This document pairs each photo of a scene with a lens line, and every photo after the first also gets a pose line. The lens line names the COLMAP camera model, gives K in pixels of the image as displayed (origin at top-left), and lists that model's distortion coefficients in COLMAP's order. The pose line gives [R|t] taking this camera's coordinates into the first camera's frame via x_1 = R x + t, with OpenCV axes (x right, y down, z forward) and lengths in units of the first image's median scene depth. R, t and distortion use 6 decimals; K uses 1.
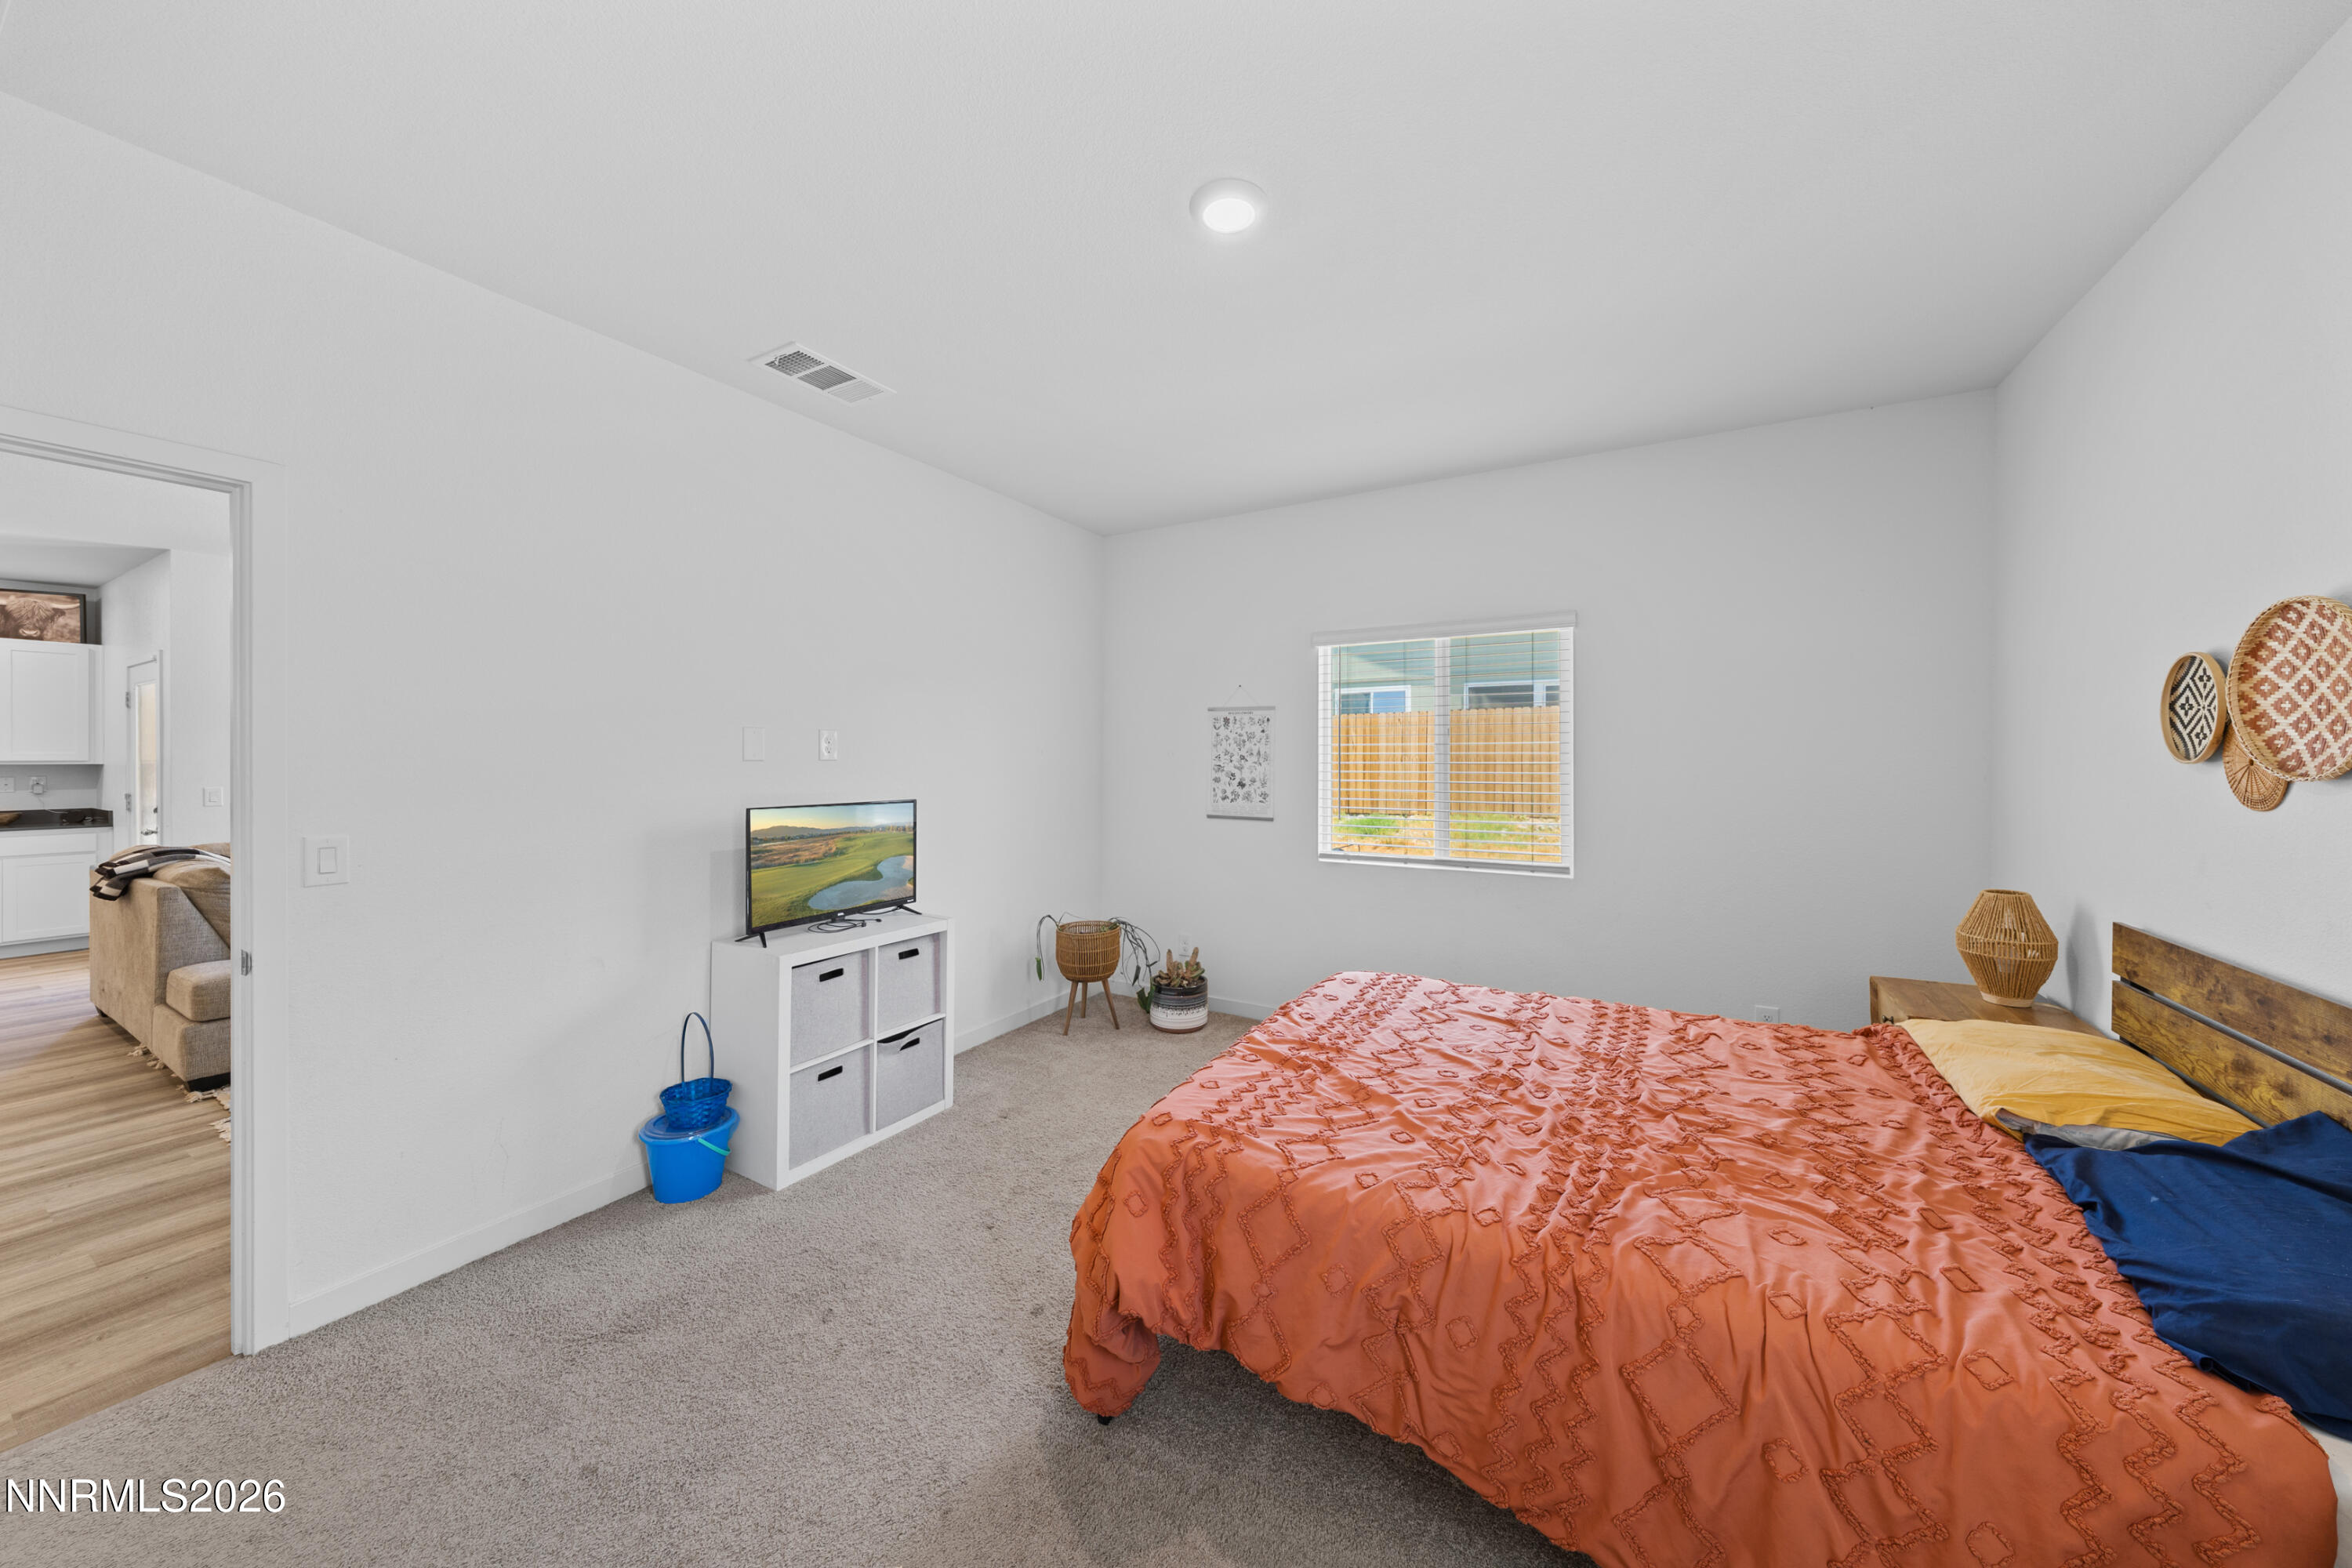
lens RADIAL K [[799.5, 0, 1178.5], [0, 799.5, 760.0], [0, 0, 1]] dist [-0.001804, 0.001052]
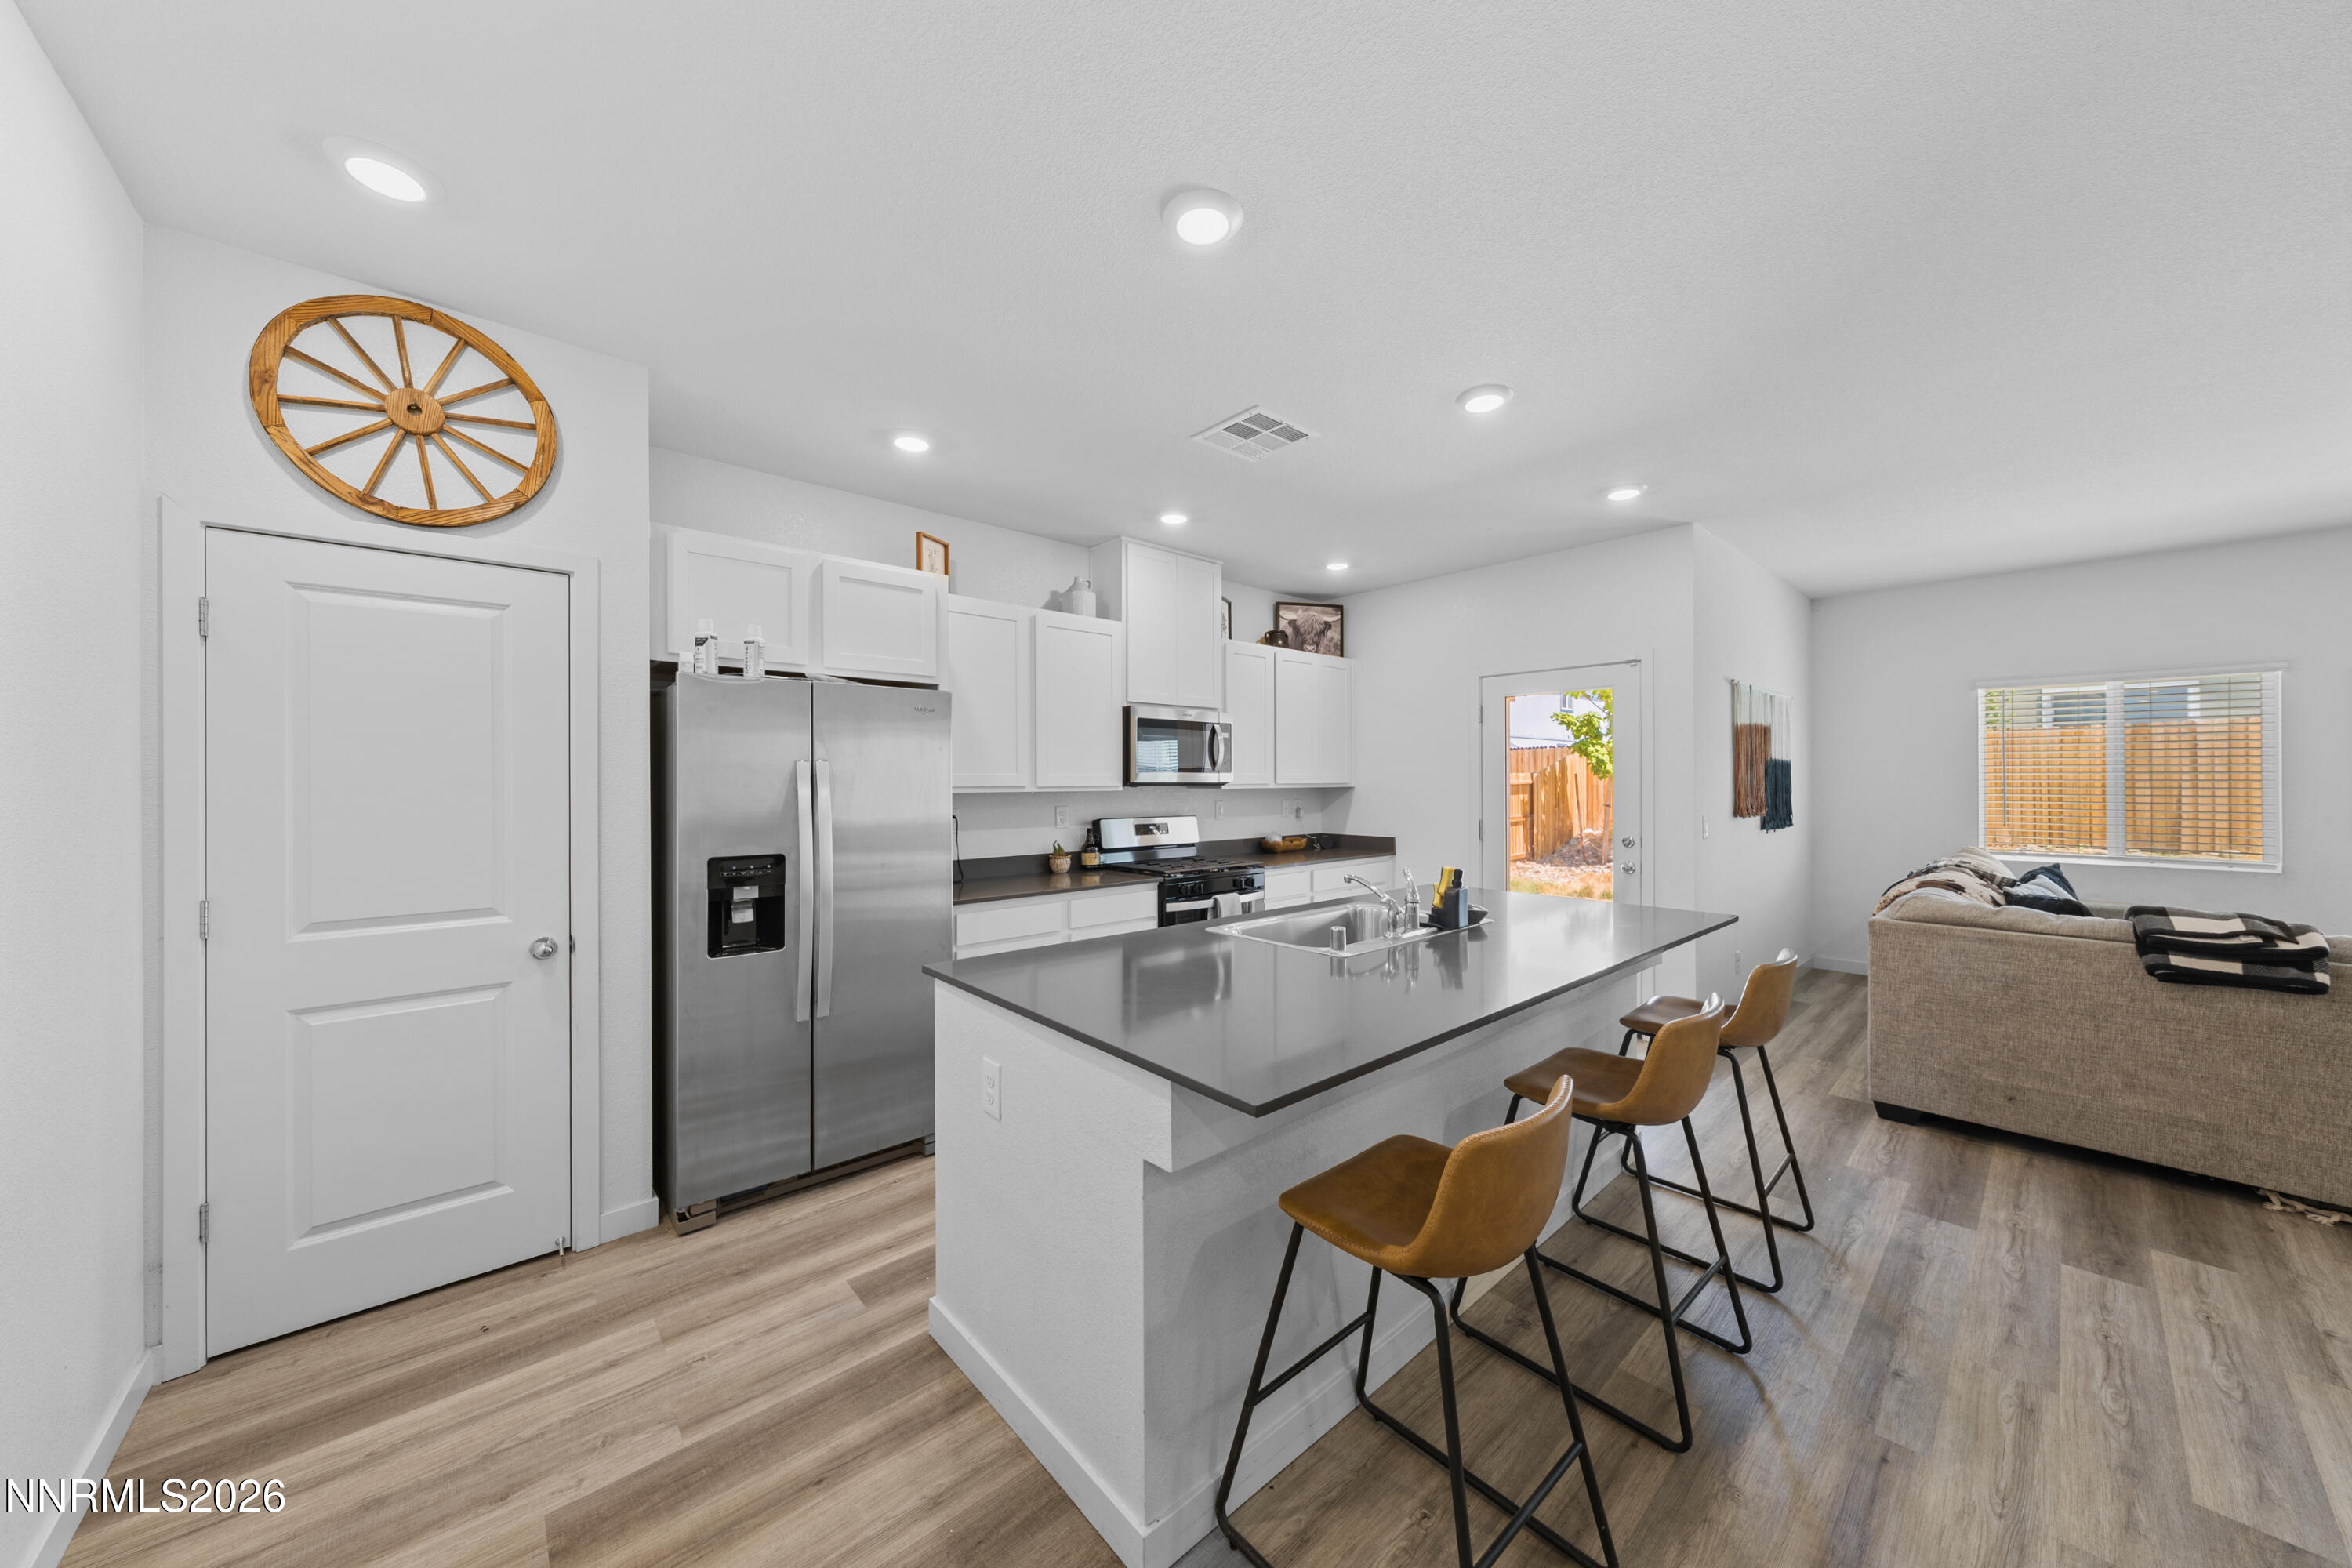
lens RADIAL K [[799.5, 0, 1180.2], [0, 799.5, 779.7], [0, 0, 1]] dist [-0.001804, 0.001052]
pose [[0.950239, -0.002713, -0.311509, -1.375323], [0.002003, 0.999995, -0.002600, -0.001095], [0.311514, 0.001846, 0.950240, 0.058912]]
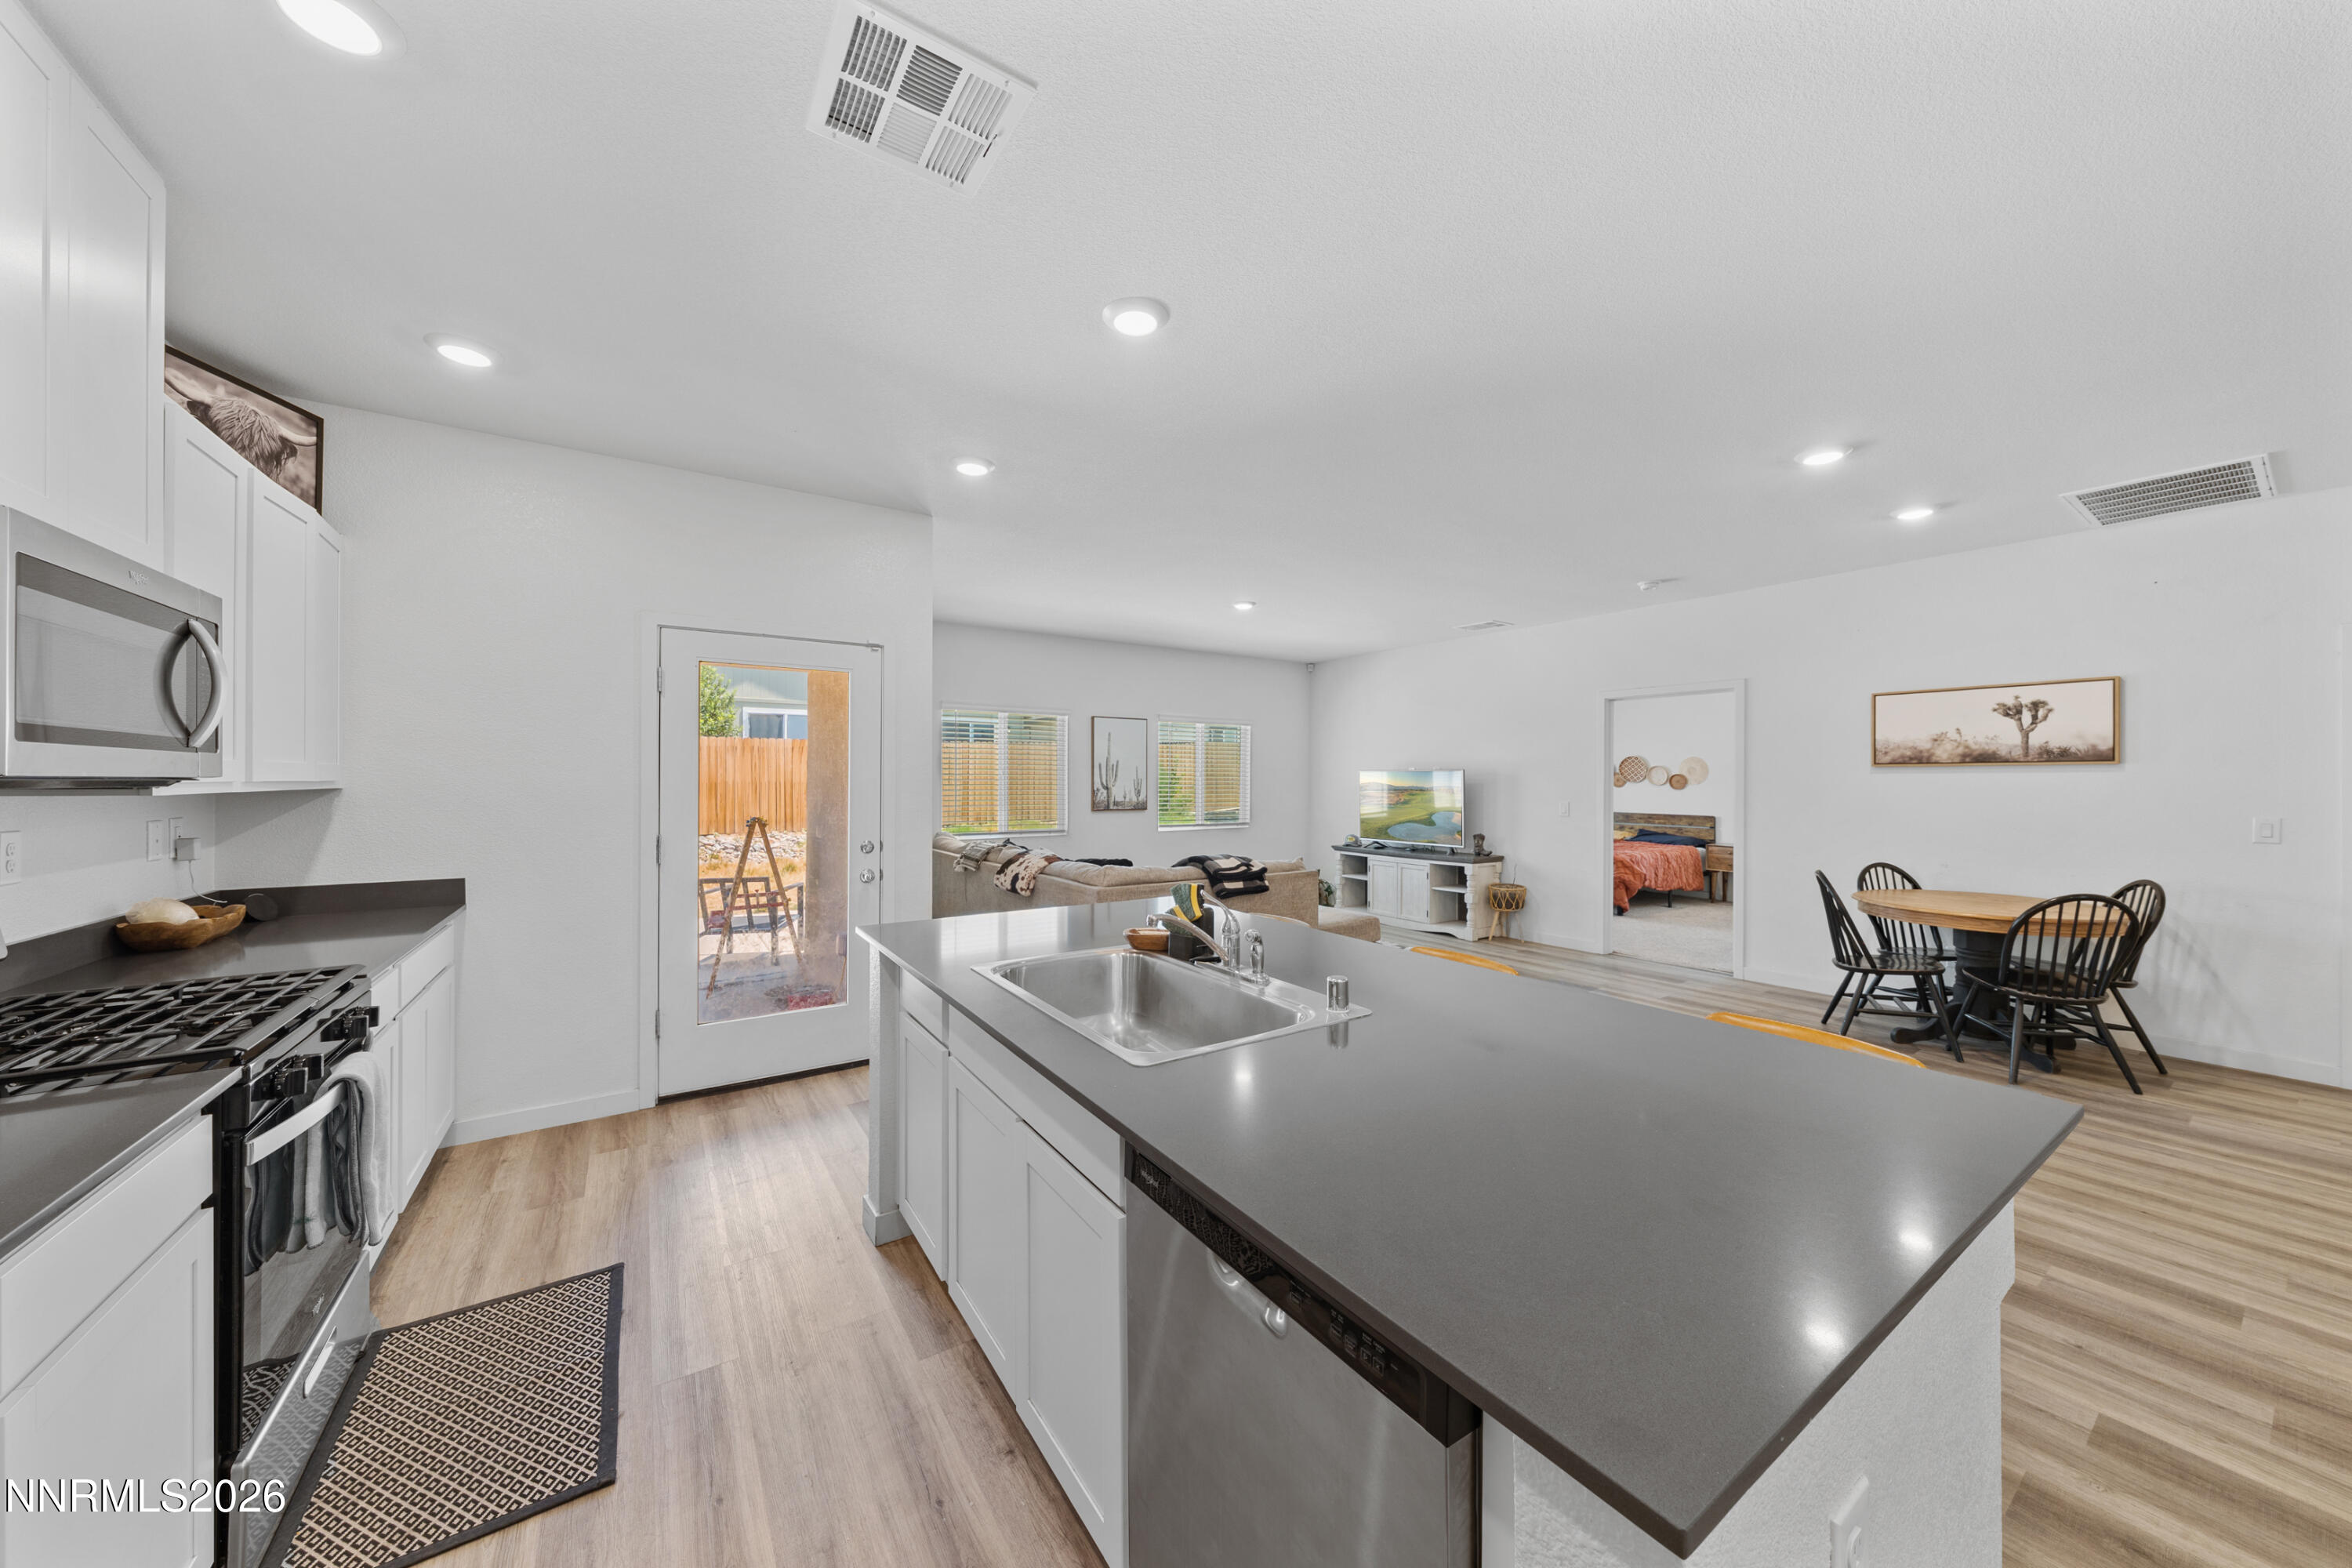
lens RADIAL K [[799.5, 0, 1187.8], [0, 799.5, 774.4], [0, 0, 1]] dist [-0.001804, 0.001052]
pose [[0.431730, 0.006392, 0.901980, -1.711132], [0.000620, 0.999973, -0.007383, 0.000972], [-0.902003, 0.003746, 0.431714, 0.387804]]
